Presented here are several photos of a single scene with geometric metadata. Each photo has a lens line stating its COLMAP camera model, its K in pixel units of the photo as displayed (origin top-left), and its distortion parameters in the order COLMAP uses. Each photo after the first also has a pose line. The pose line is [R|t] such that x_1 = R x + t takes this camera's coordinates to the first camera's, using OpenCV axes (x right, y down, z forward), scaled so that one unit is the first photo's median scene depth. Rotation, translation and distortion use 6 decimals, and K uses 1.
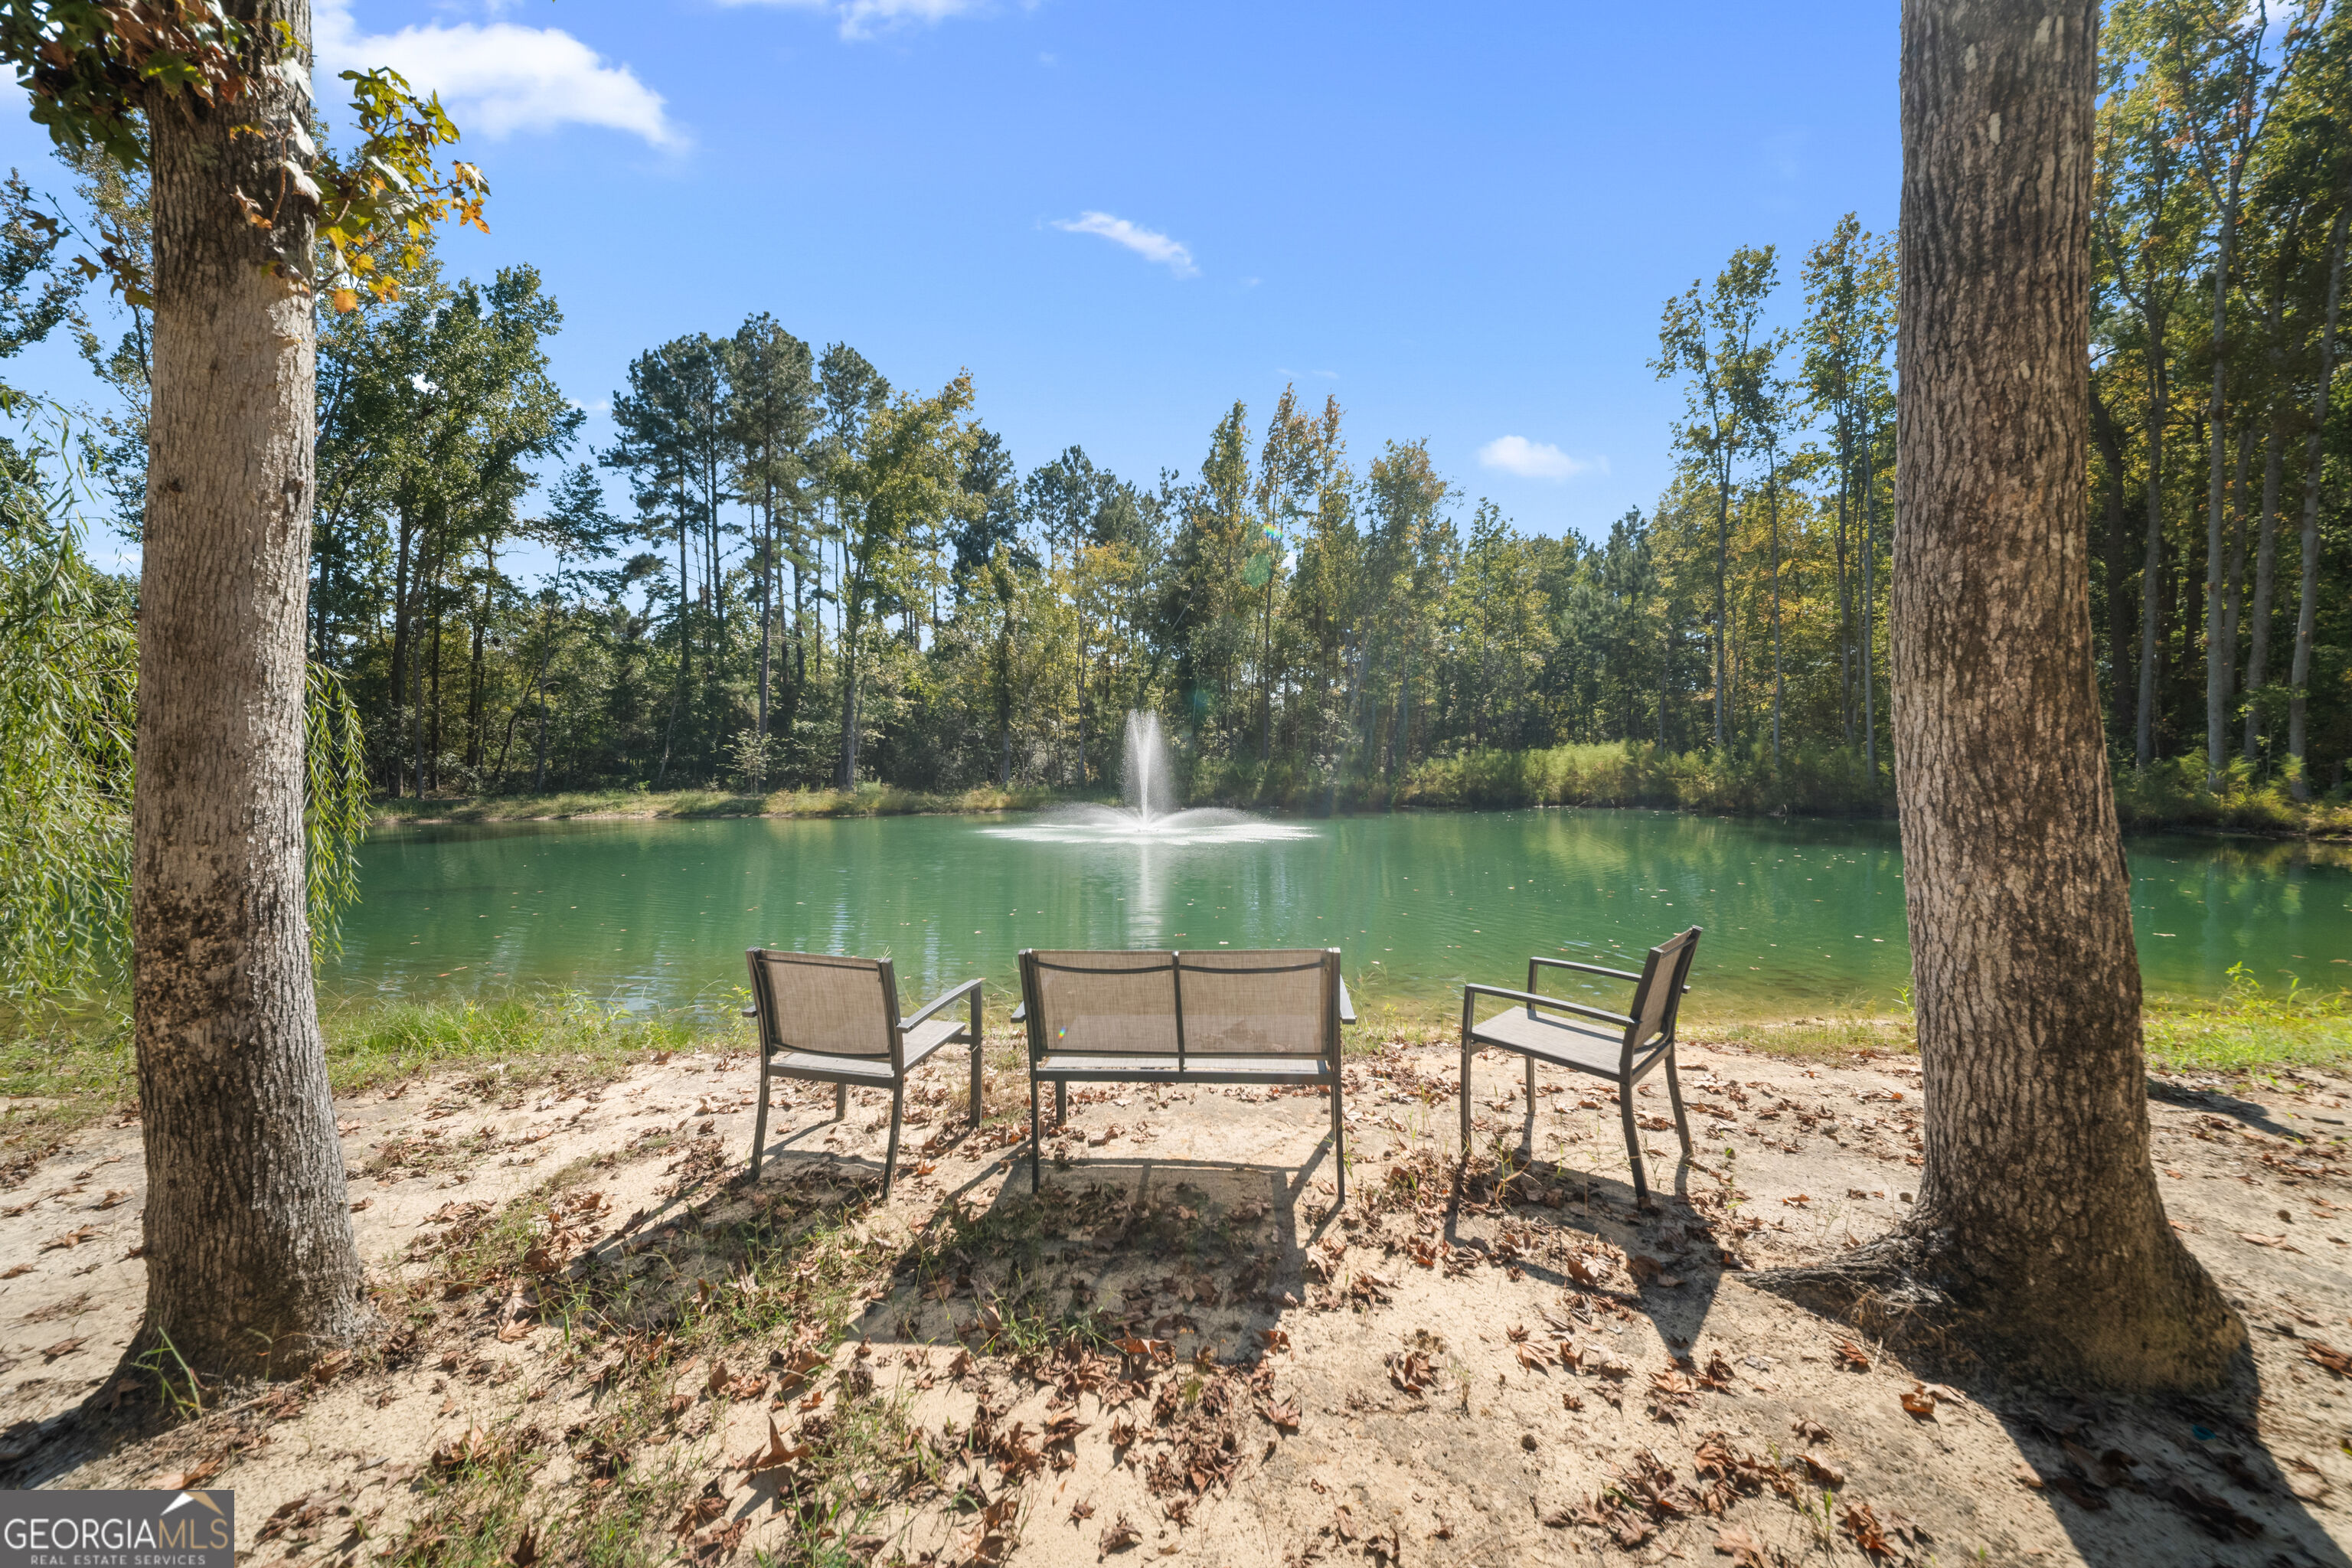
lens RADIAL K [[864.6, 0, 1176.0], [0, 864.6, 784.0], [0, 0, 1]] dist [-0.000196, -0.000037]
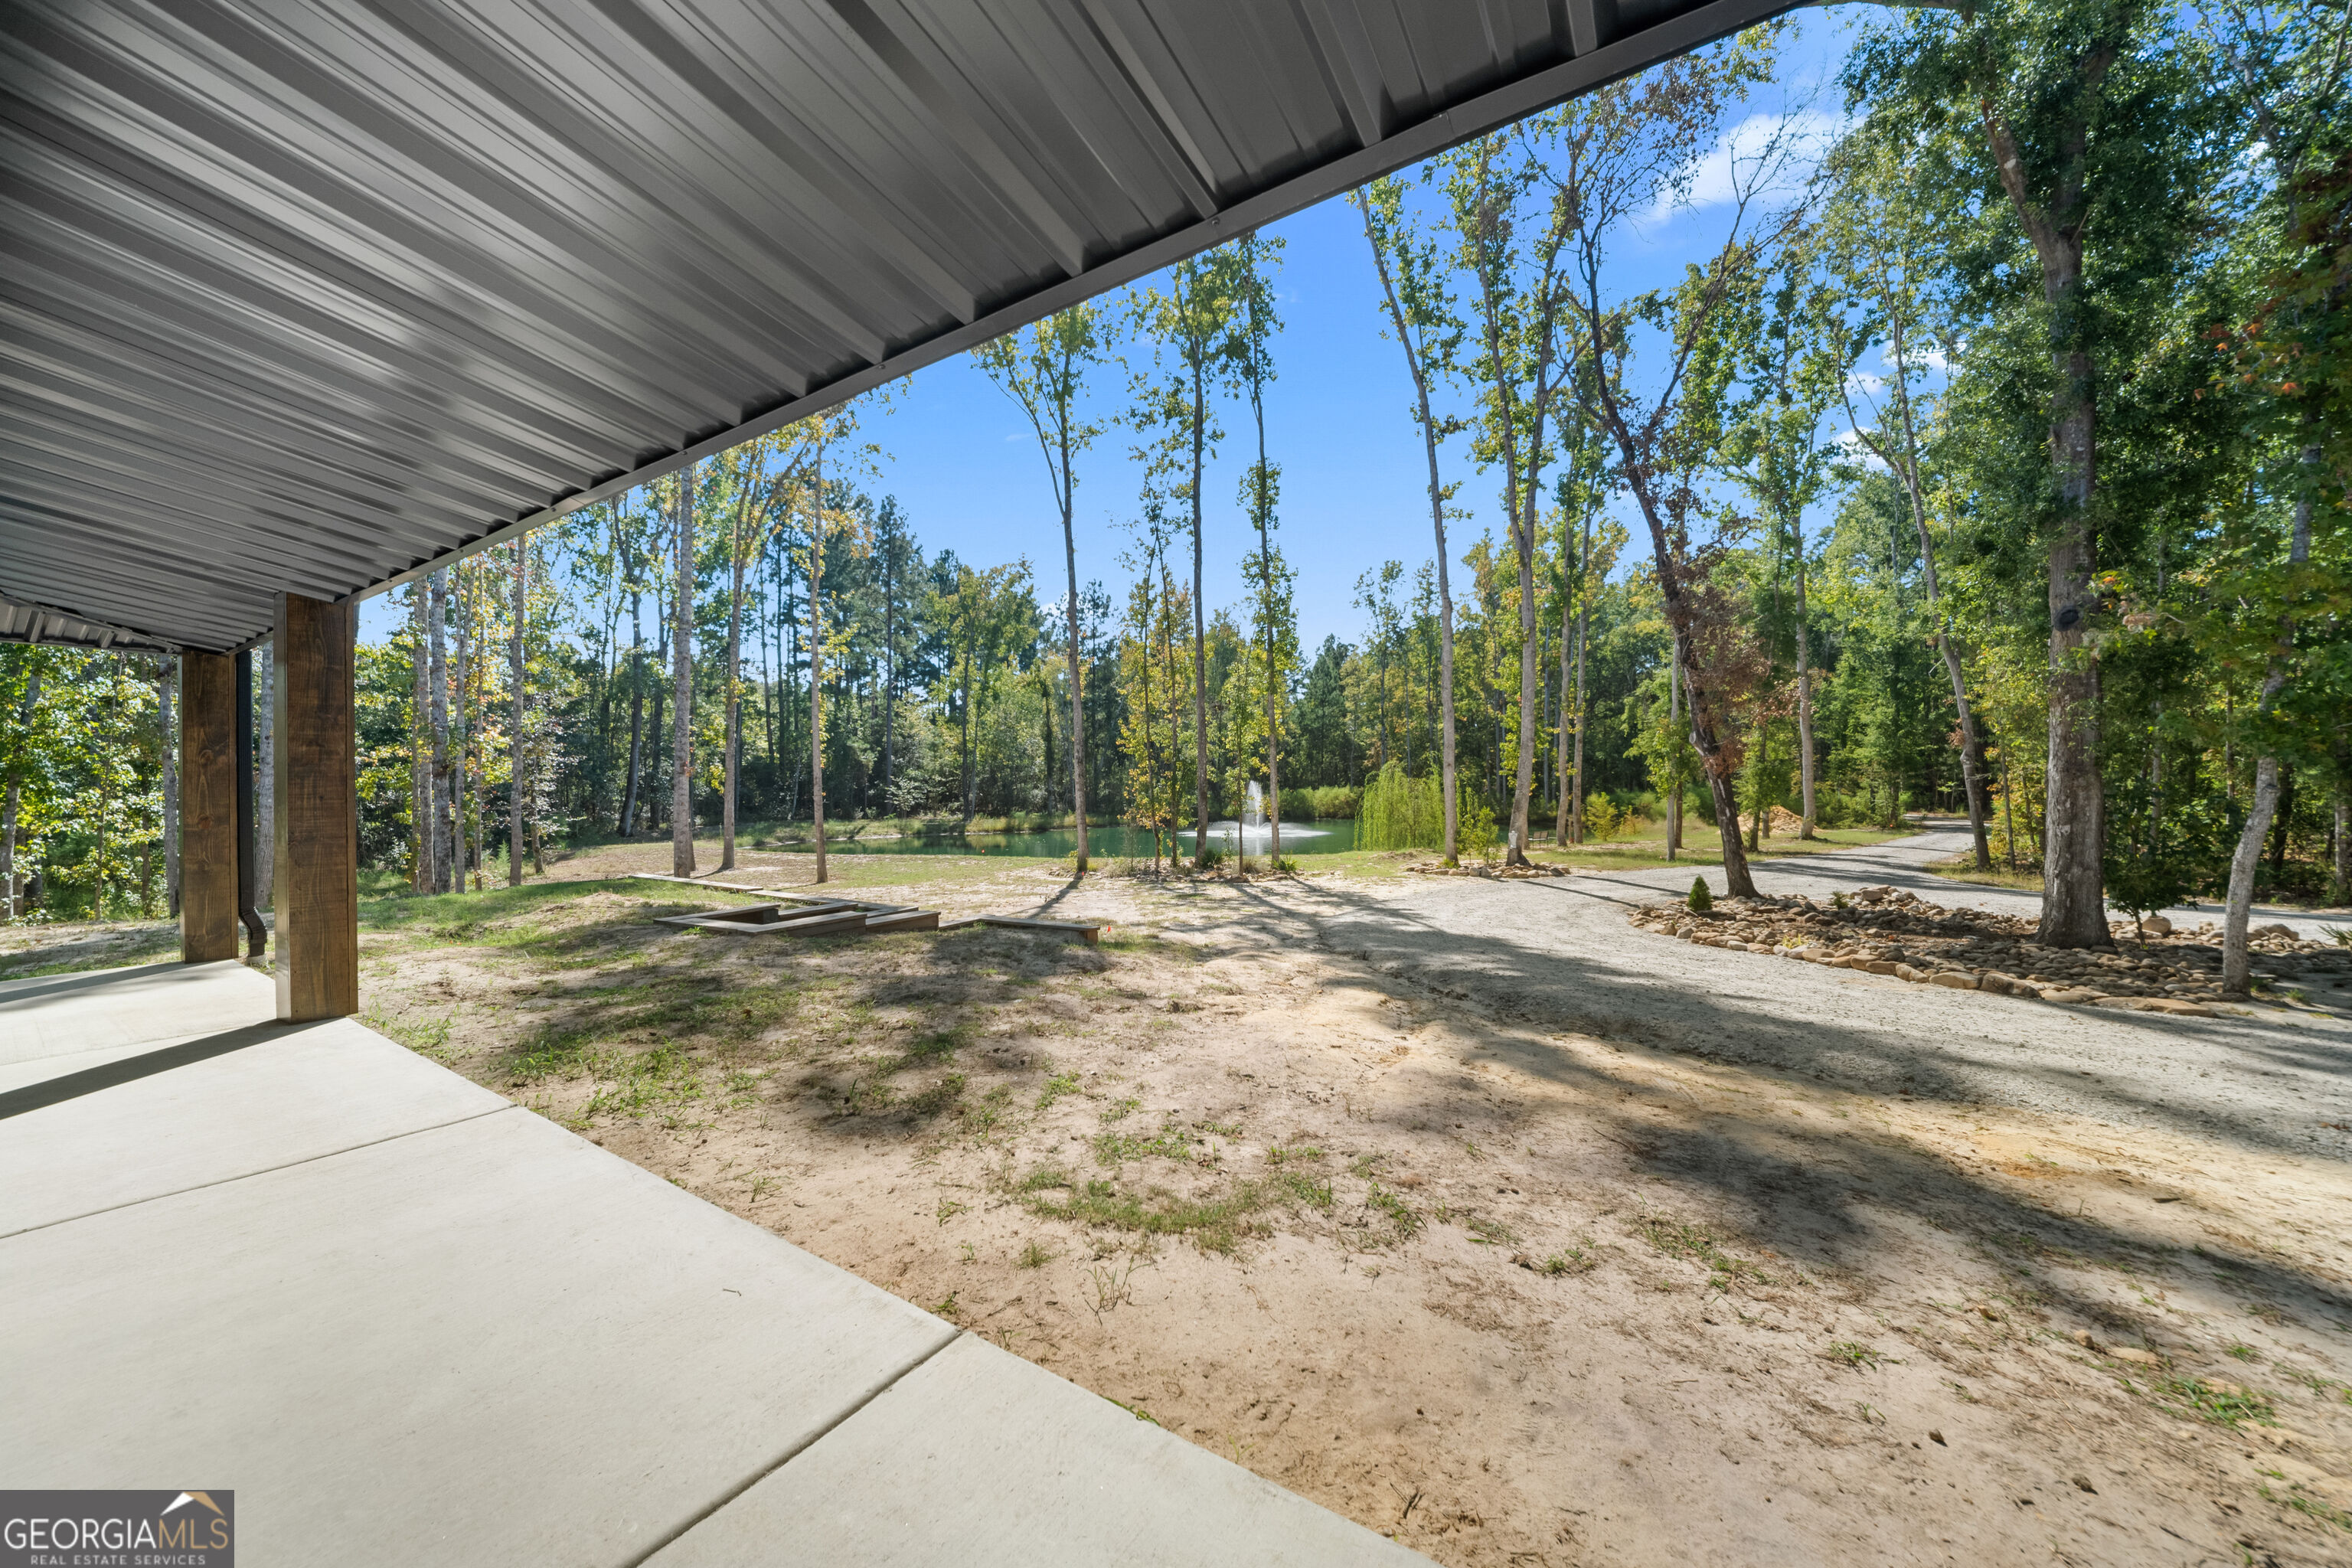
lens RADIAL K [[835.9, 0, 1176.0], [0, 835.9, 784.0], [0, 0, 1]] dist [-0.002725, -0.000116]
pose [[0.866919, 0.004142, 0.498432, -0.903383], [-0.000182, 0.999968, -0.007992, -0.044136], [-0.498449, 0.006837, 0.866892, -0.576039]]
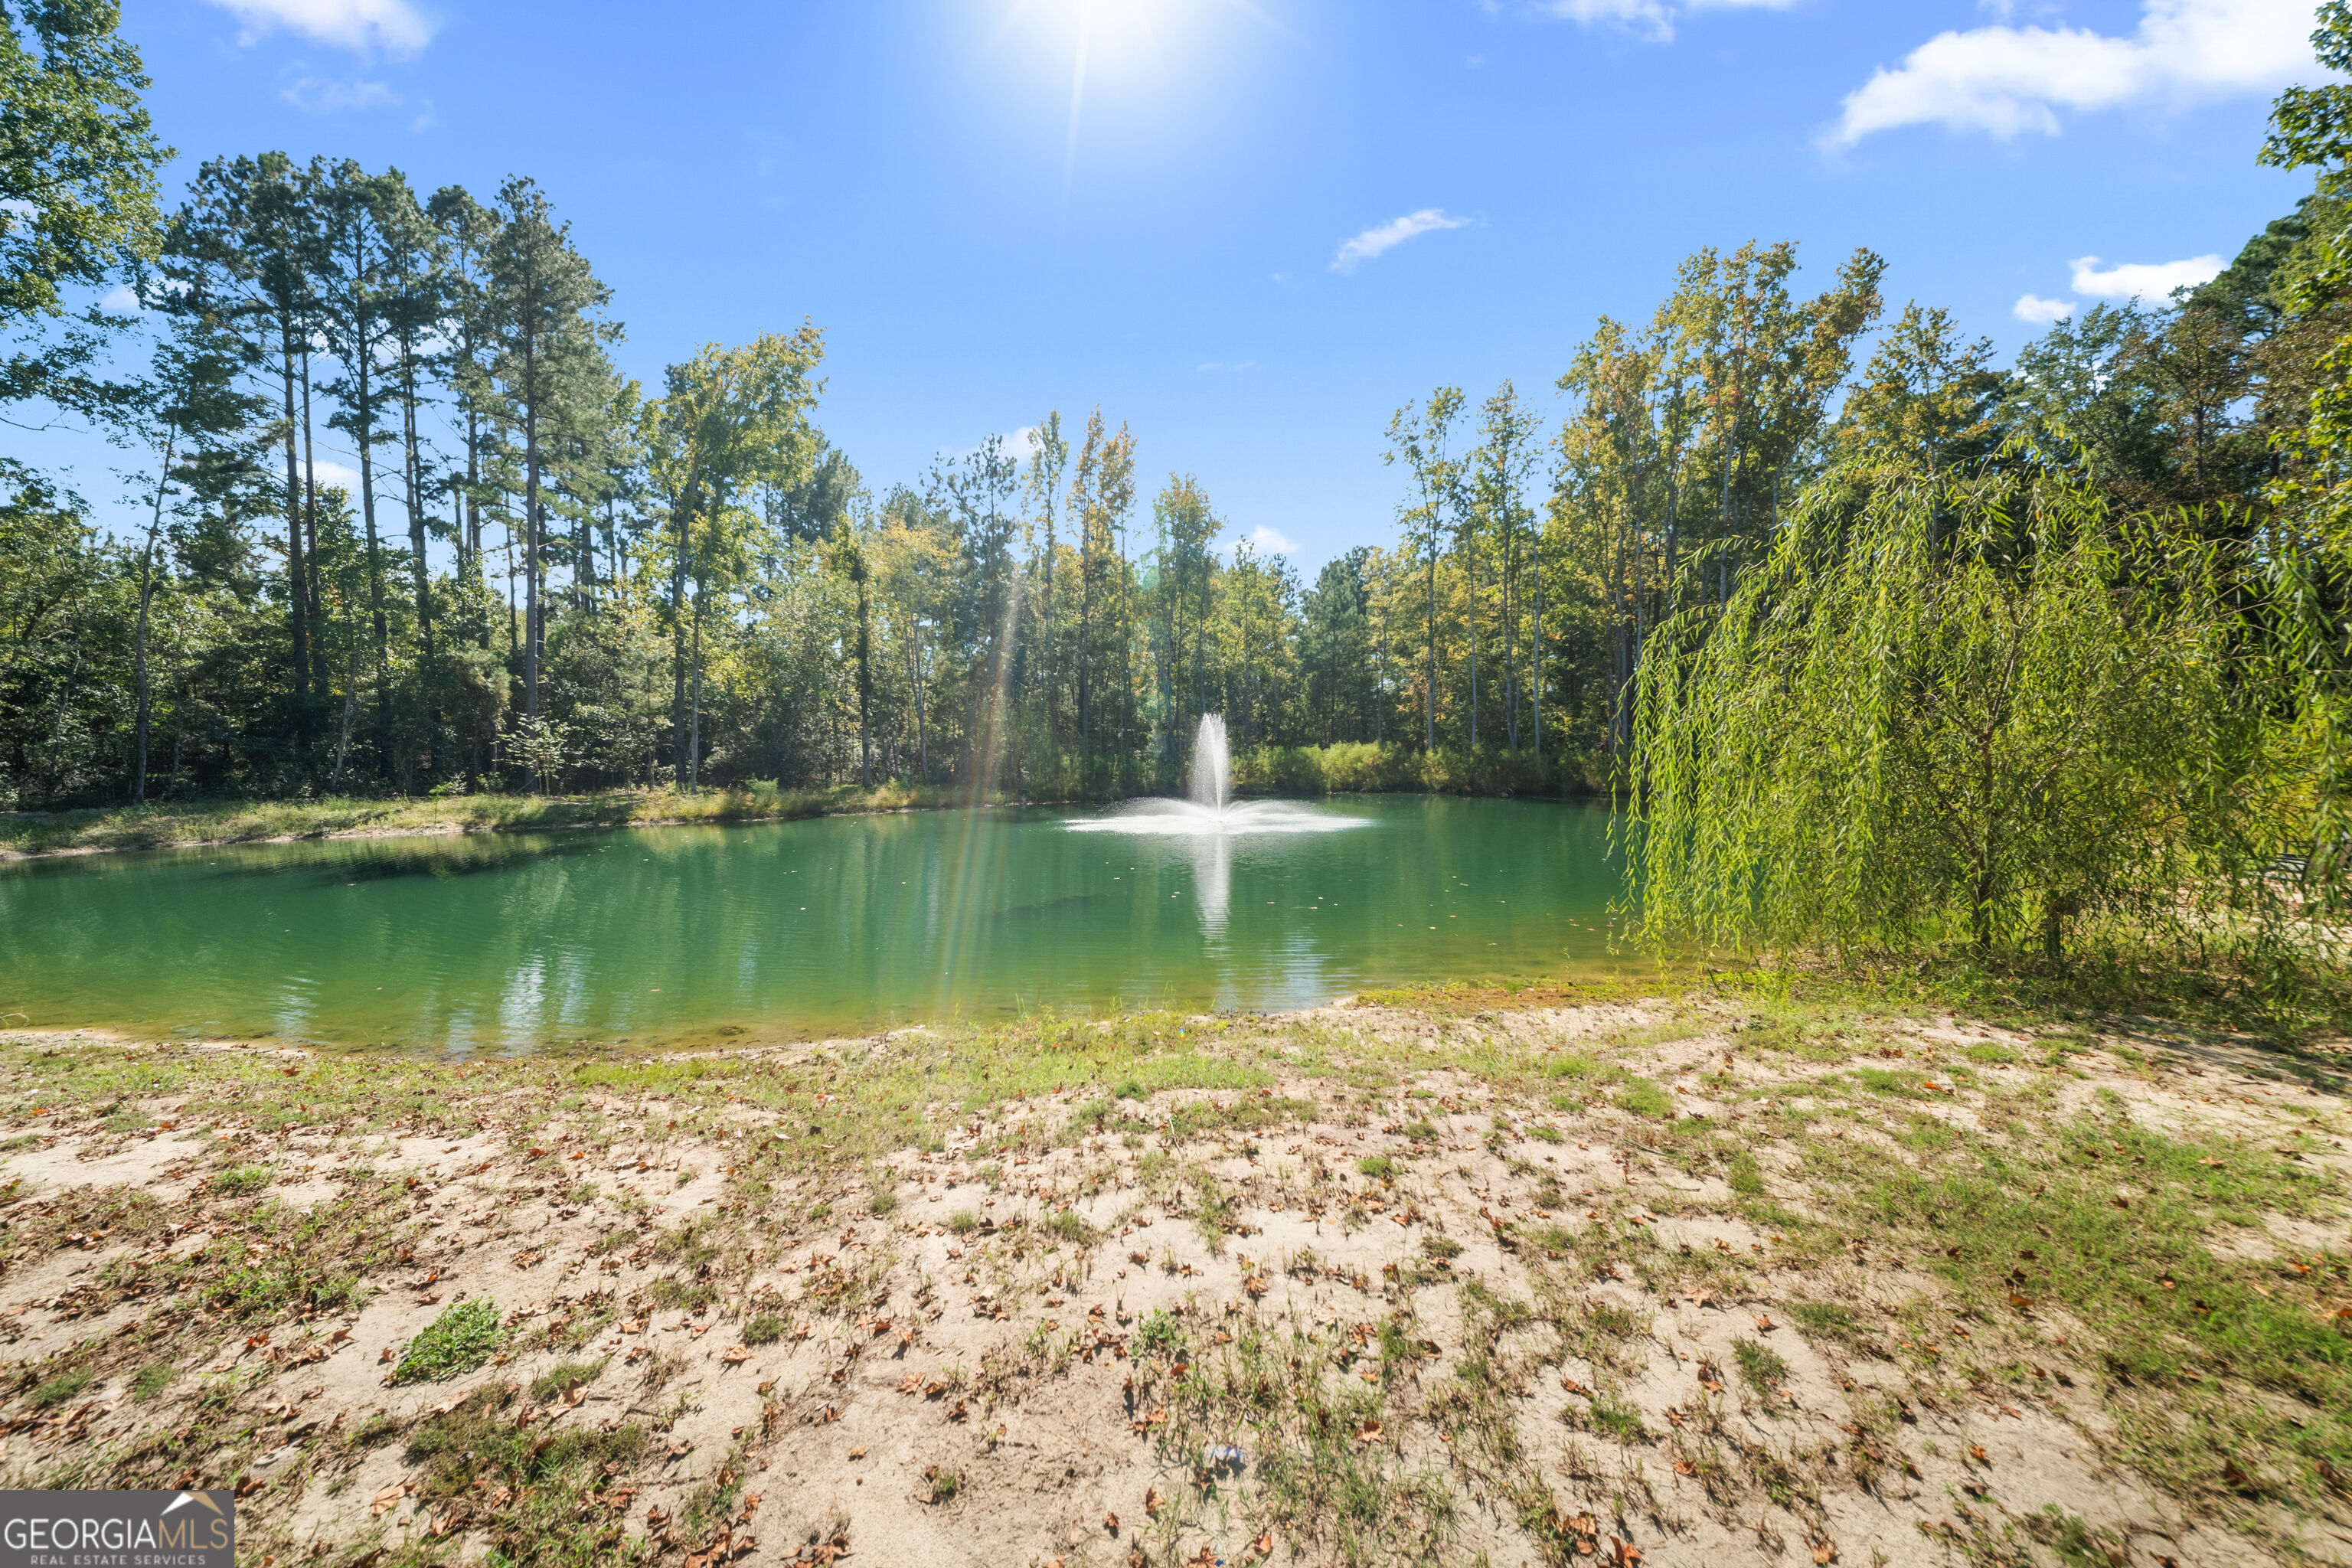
lens RADIAL K [[835.9, 0, 1176.0], [0, 835.9, 784.0], [0, 0, 1]] dist [-0.002725, -0.000116]
pose [[0.865271, -0.015448, 0.501066, -0.415665], [0.003696, 0.999695, 0.024438, -0.018819], [-0.501291, -0.019293, 0.865064, 0.055180]]
